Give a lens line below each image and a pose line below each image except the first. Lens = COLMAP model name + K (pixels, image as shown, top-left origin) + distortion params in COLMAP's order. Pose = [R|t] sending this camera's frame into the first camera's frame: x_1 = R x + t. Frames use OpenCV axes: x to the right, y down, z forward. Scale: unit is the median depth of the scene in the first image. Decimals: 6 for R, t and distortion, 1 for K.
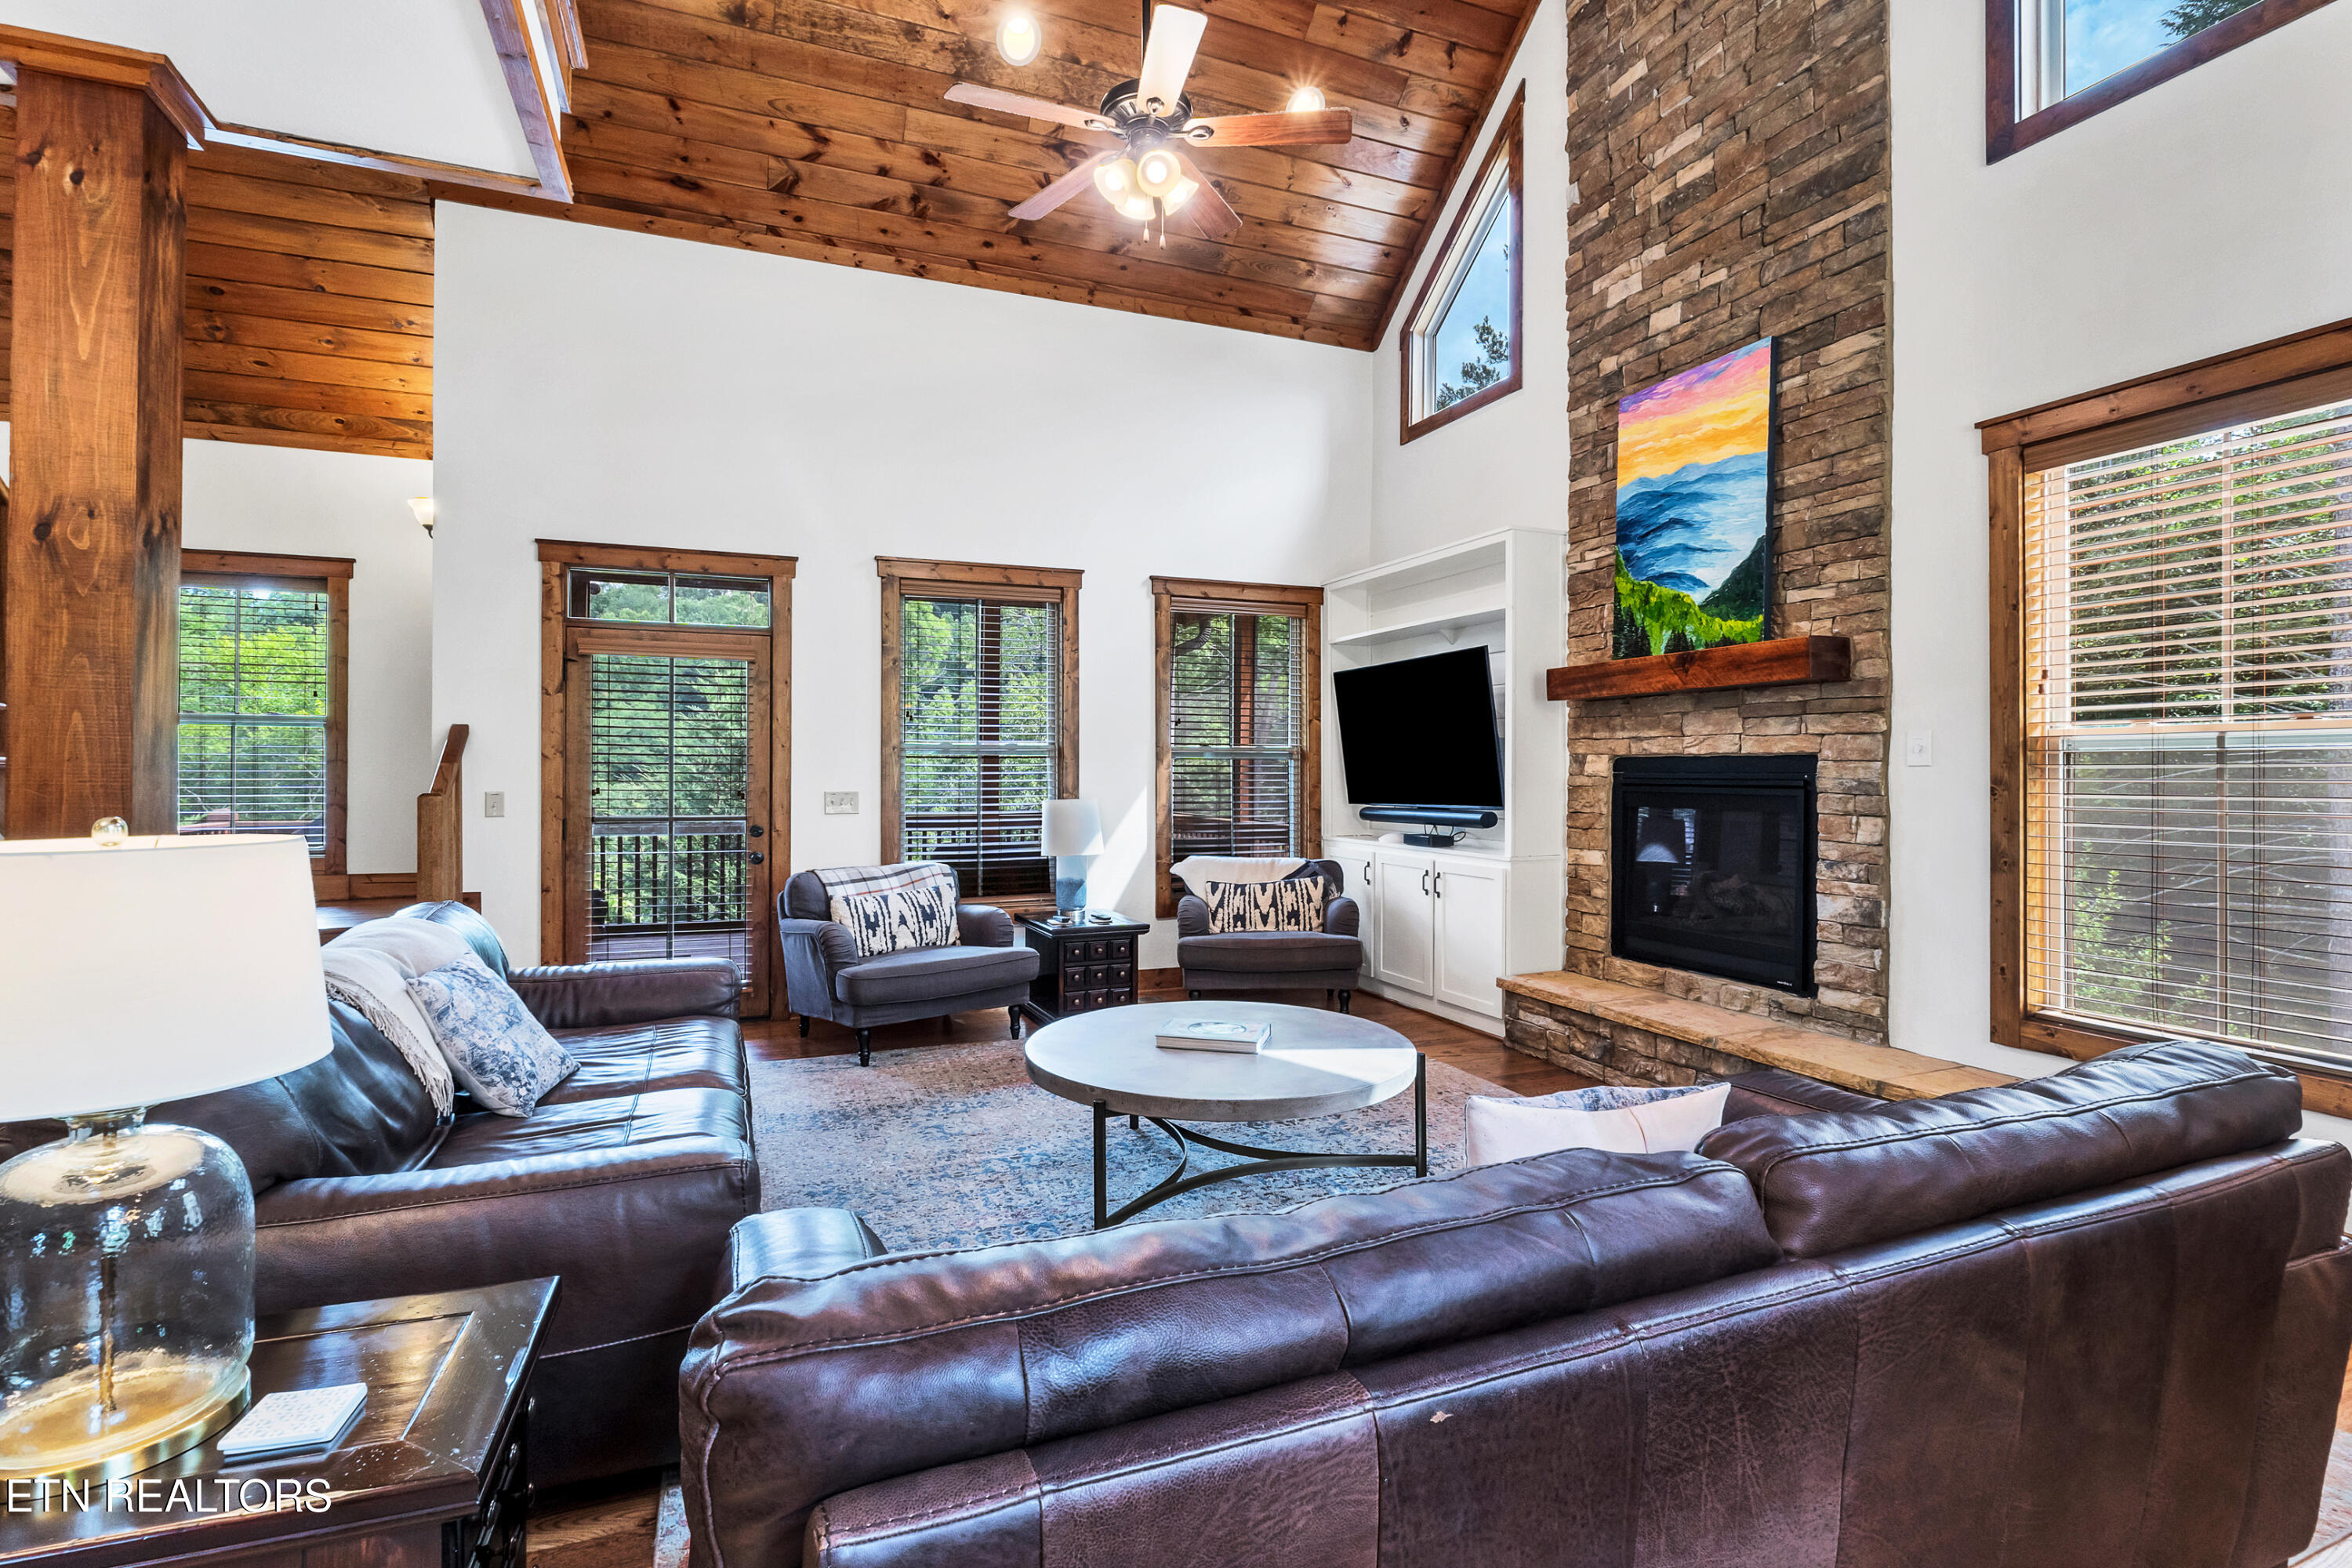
lens RADIAL K [[1073.4, 0, 1126.1], [0, 1073.4, 768.0], [0, 0, 1]] dist [-0.001376, 0.000050]
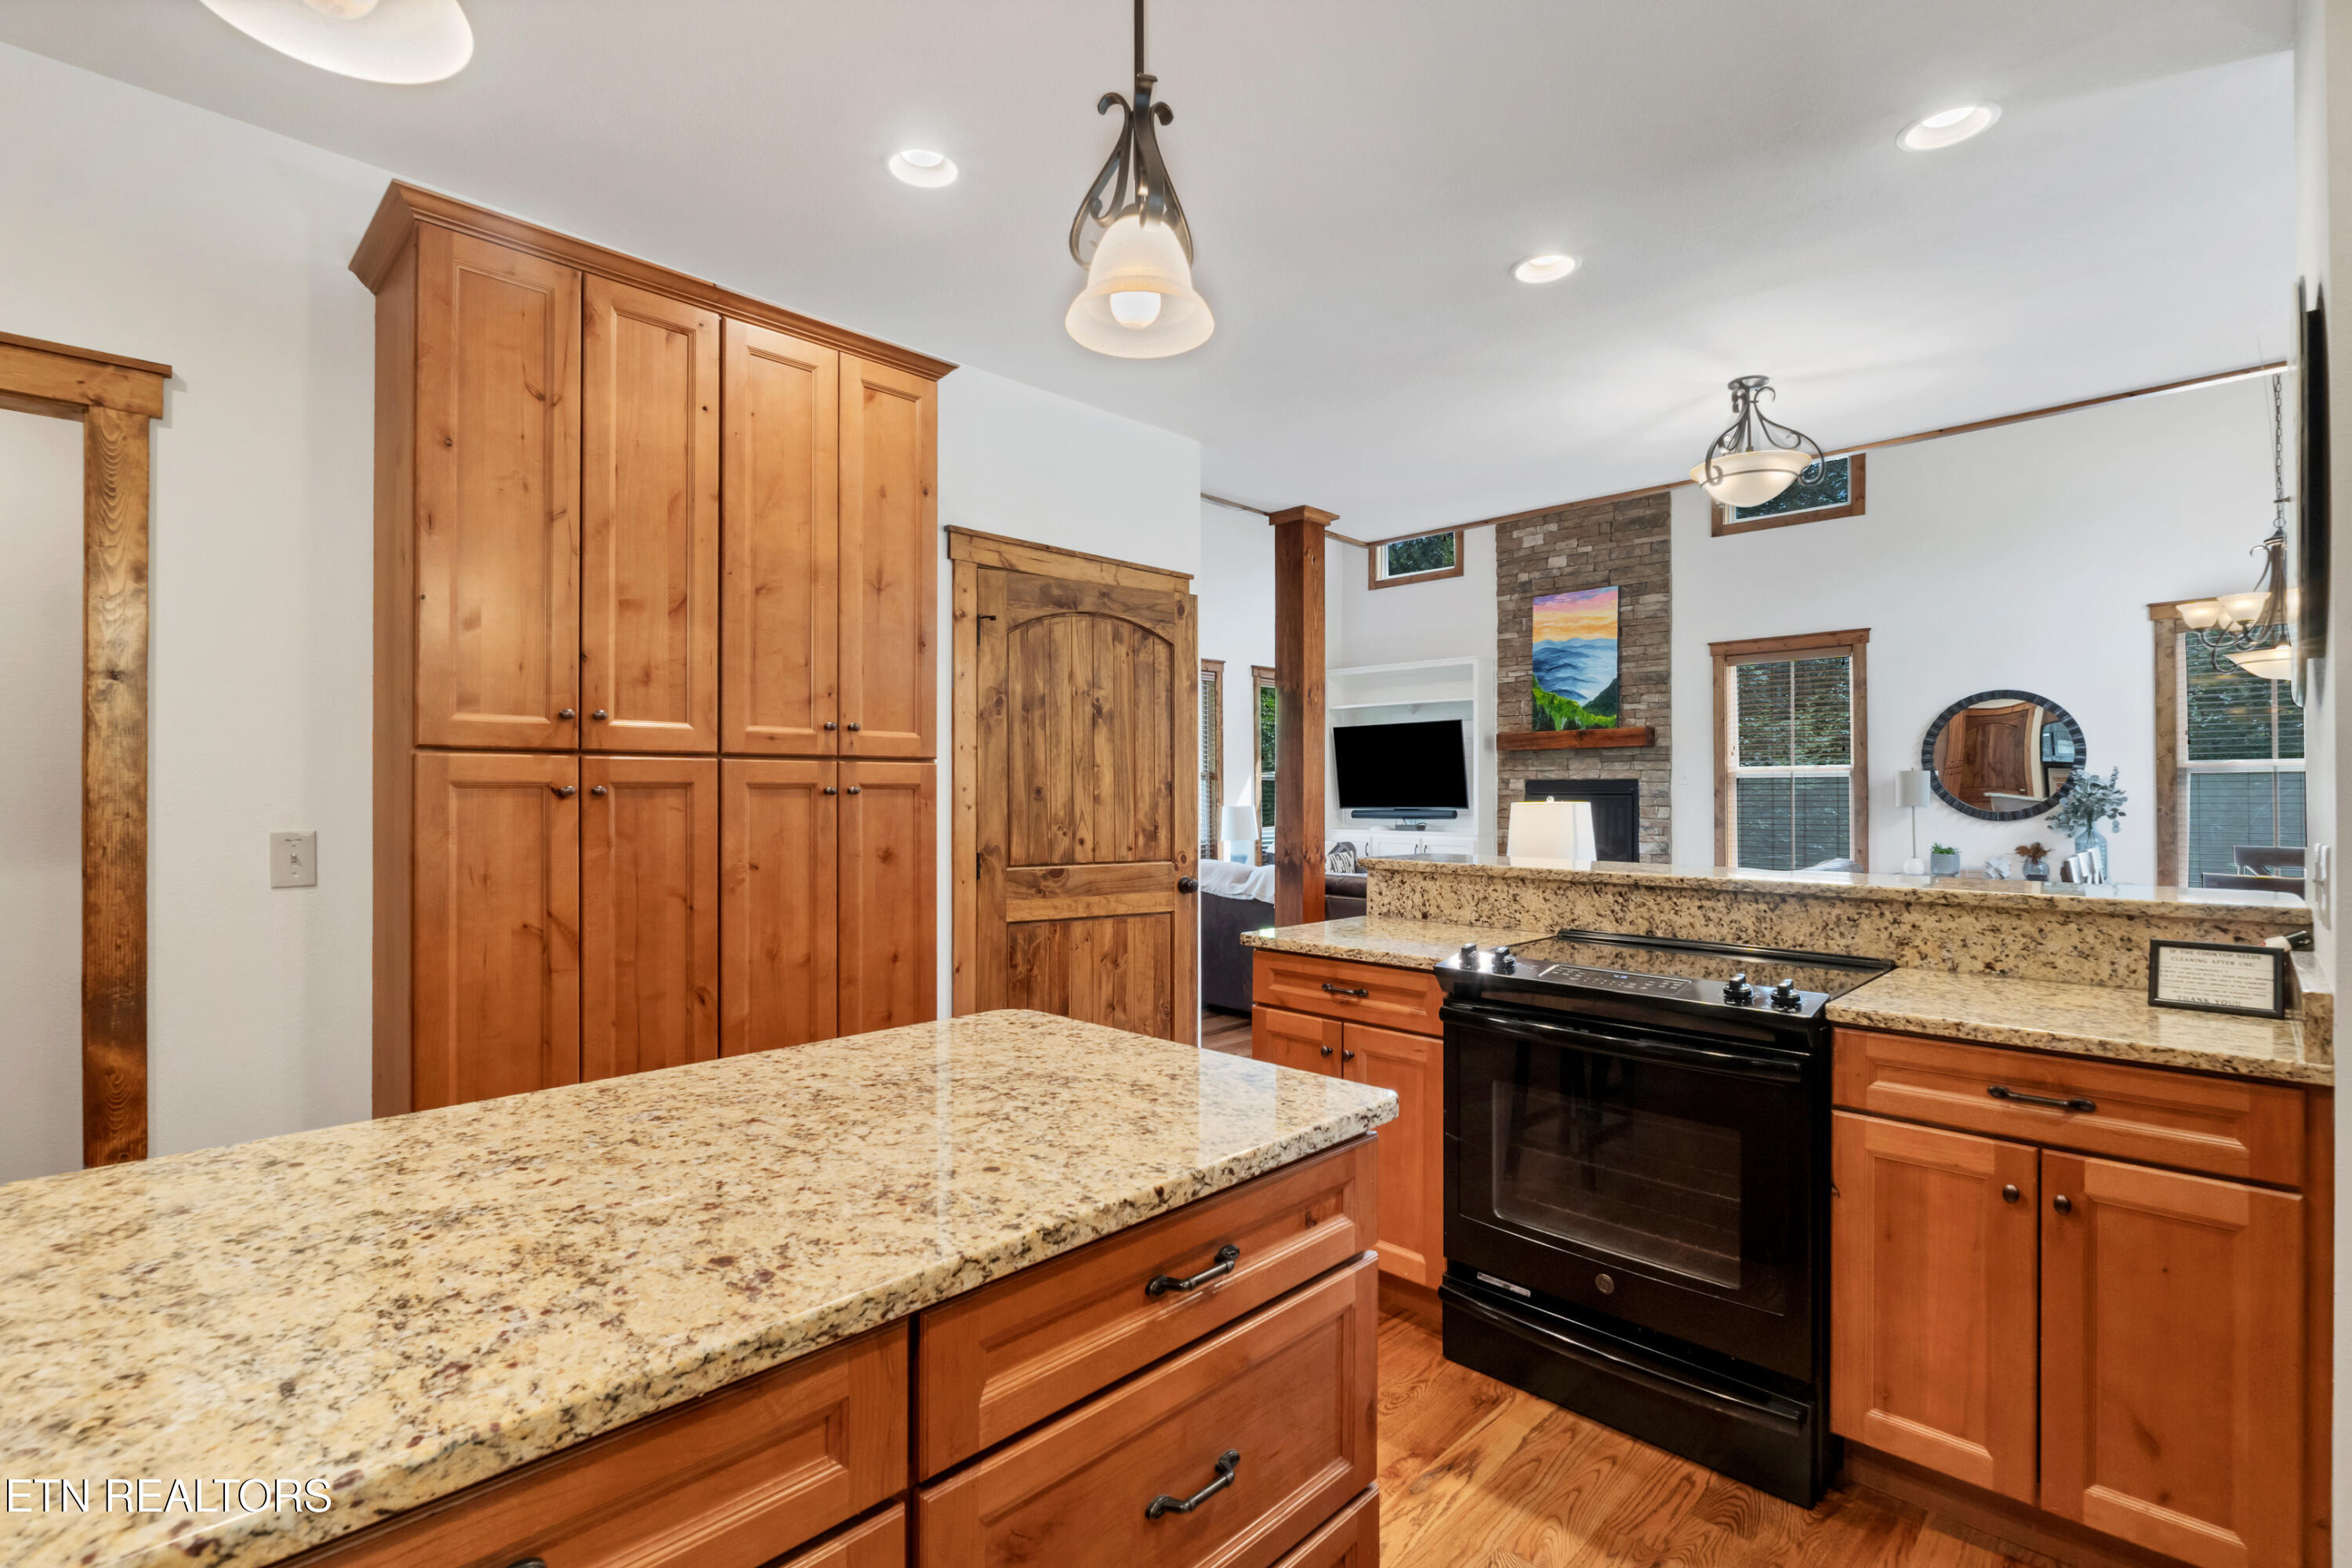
lens RADIAL K [[1076.0, 0, 1180.8], [0, 1076.0, 791.6], [0, 0, 1]] dist [-0.005897, 0.000100]
pose [[0.907864, -0.000466, 0.419264, -1.013611], [0.000464, 1.000000, 0.000107, 0.010811], [-0.419264, 0.000097, 0.907864, -0.547695]]
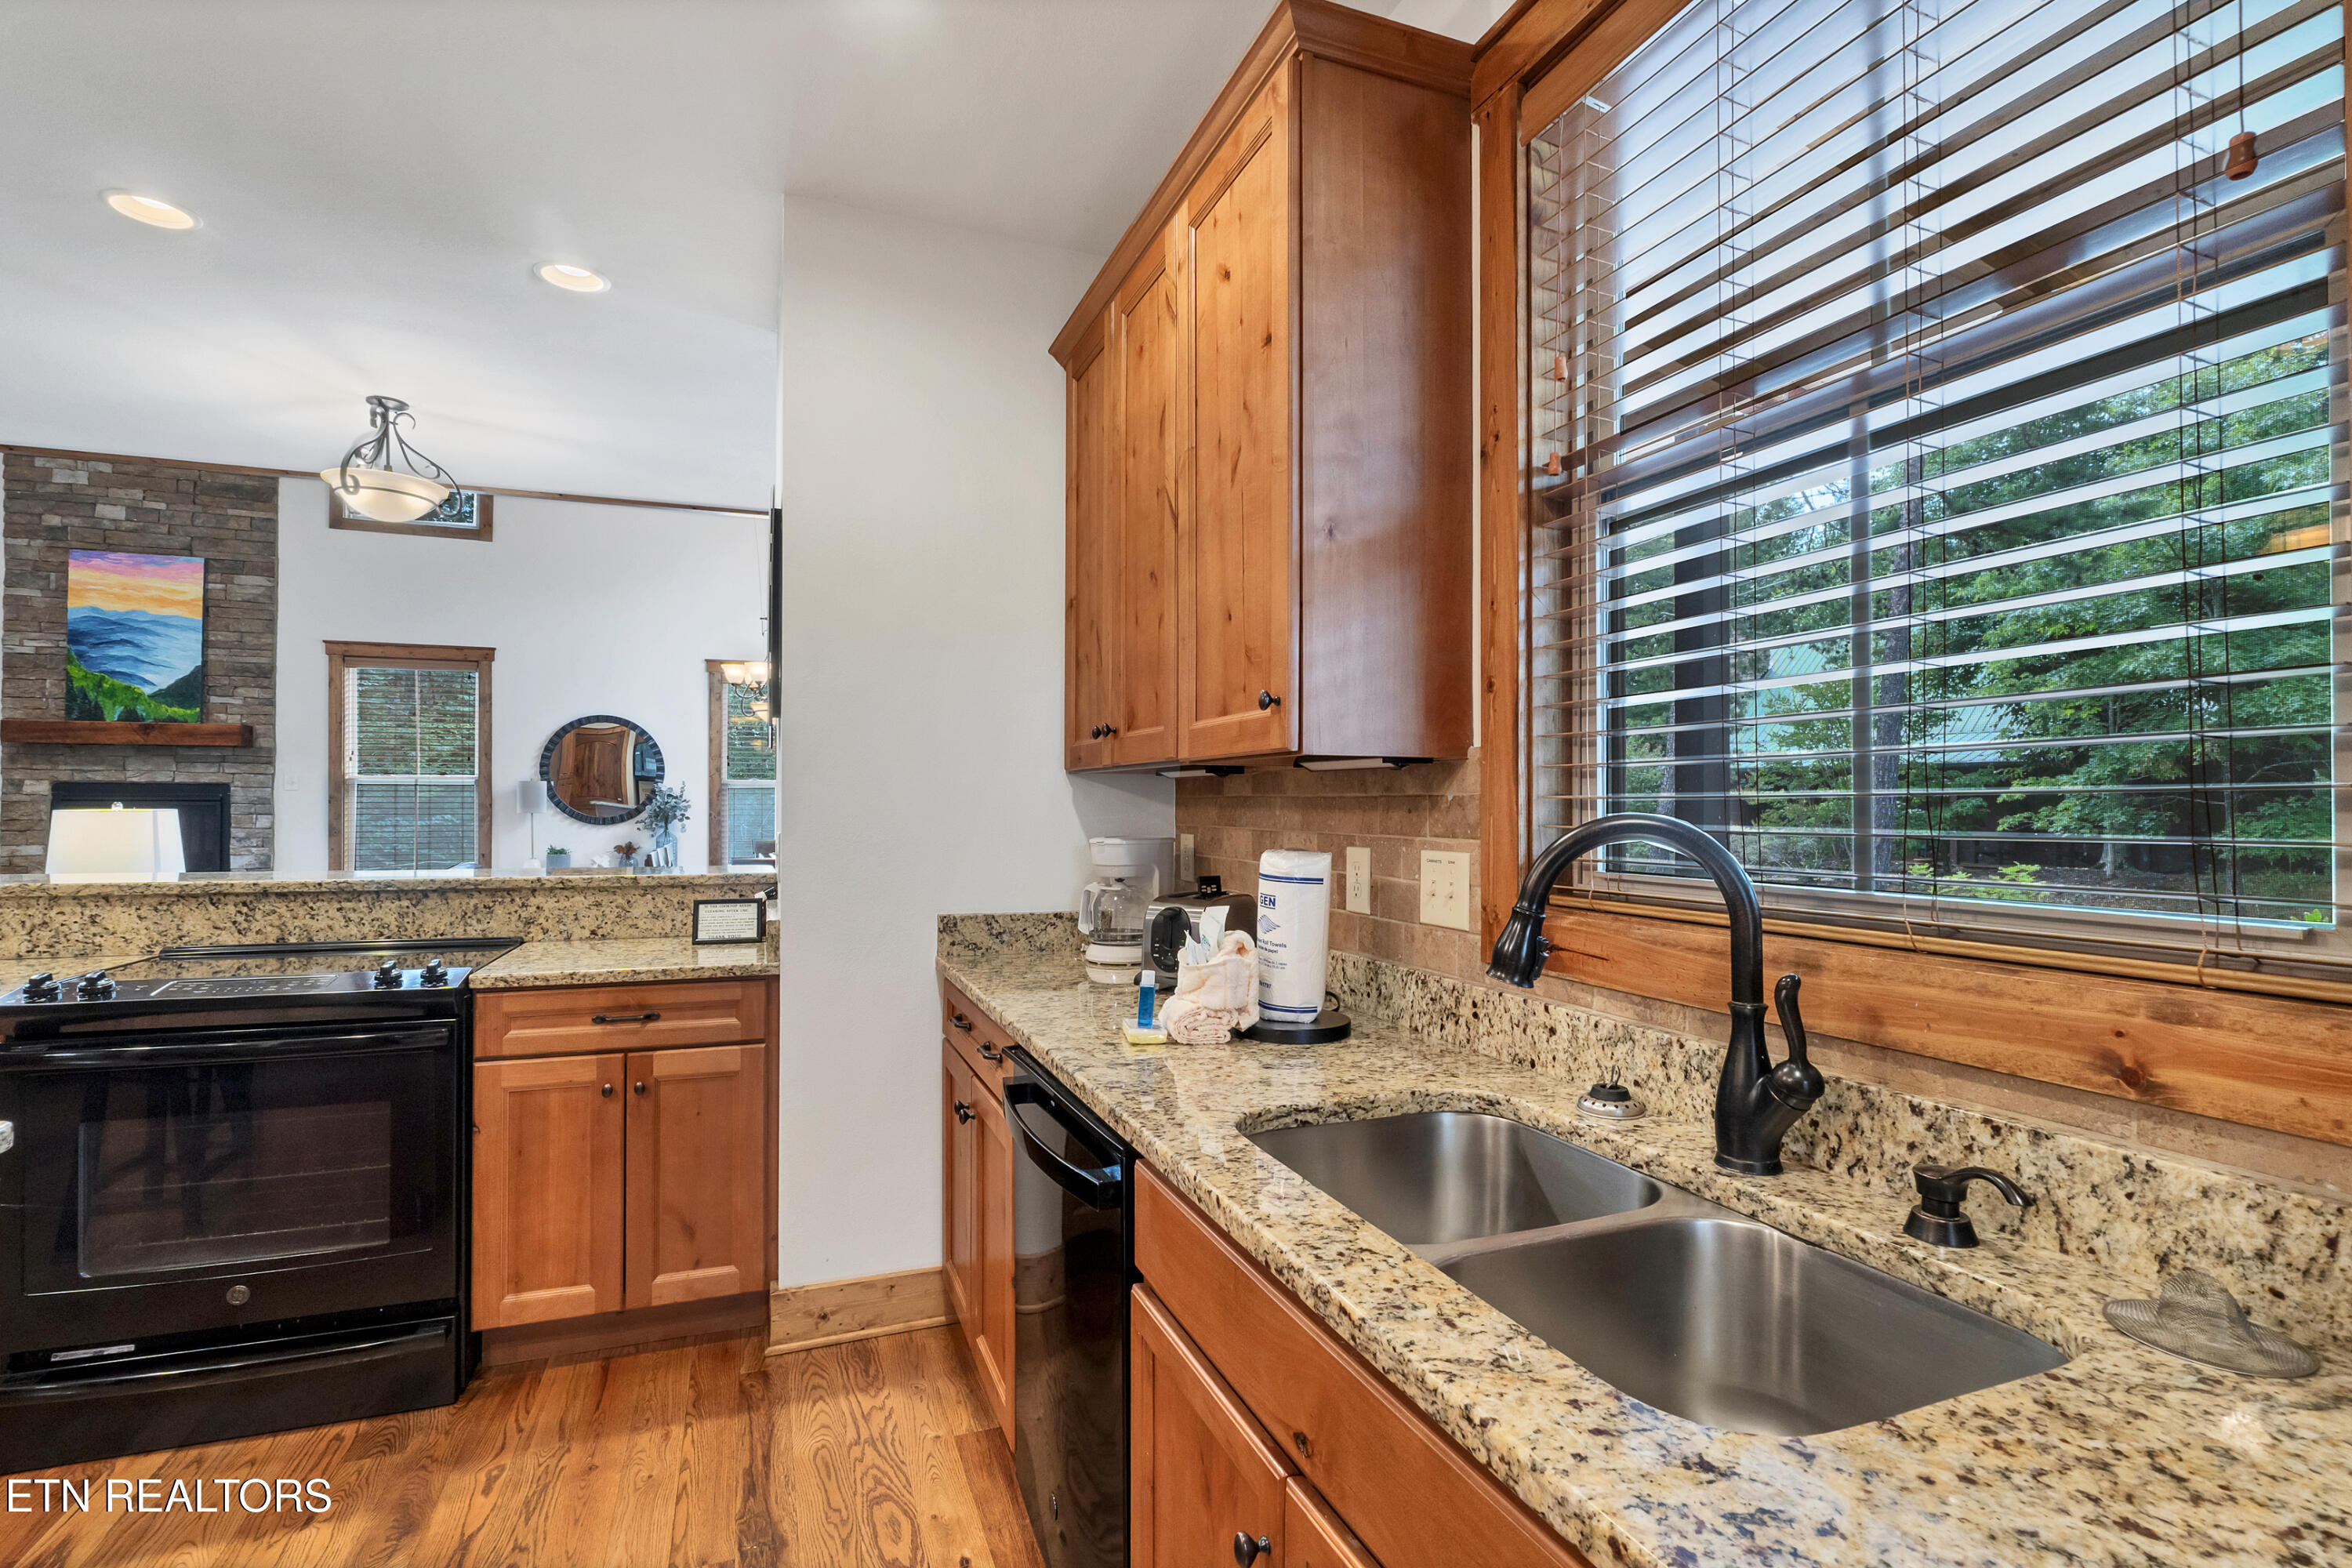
lens RADIAL K [[1076.0, 0, 1175.4], [0, 1076.0, 796.7], [0, 0, 1]] dist [-0.005897, 0.000100]
pose [[-0.003771, 0.006529, 0.999972, -1.149169], [-0.005572, 0.999963, -0.006550, 0.012380], [-0.999977, -0.005597, -0.003735, -0.619954]]
